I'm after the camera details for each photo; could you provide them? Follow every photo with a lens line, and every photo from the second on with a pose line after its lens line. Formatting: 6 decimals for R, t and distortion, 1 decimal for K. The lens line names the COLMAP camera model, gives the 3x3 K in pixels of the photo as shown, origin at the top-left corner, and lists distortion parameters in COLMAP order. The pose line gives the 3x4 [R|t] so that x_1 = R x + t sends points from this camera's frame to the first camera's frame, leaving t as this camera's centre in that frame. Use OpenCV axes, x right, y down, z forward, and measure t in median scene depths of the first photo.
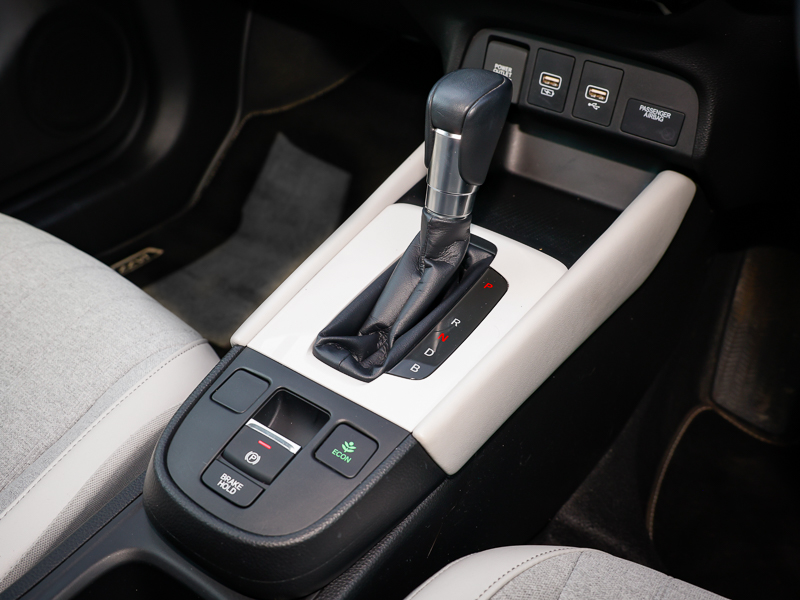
lens RADIAL K [[817.5, 0, 397.8], [0, 817.5, 304.1], [0, 0, 1]] dist [0.012138, 0.000000]
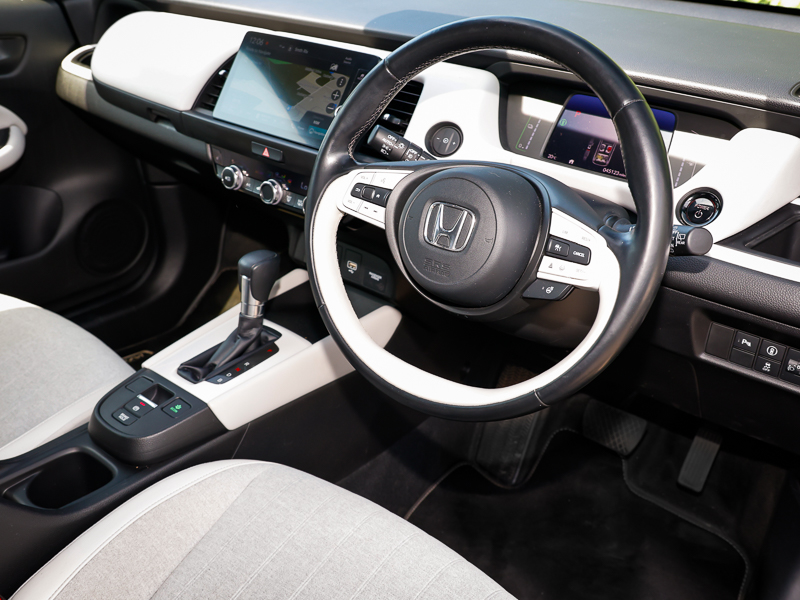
lens RADIAL K [[794.7, 0, 397.3], [0, 794.7, 301.8], [0, 0, 1]] dist [-0.000208, 0.000000]
pose [[0.996652, 0.058463, -0.057157, 0.620399], [-0.068770, 0.977525, -0.199287, 0.270257], [0.044221, 0.202551, 0.978273, -1.132323]]
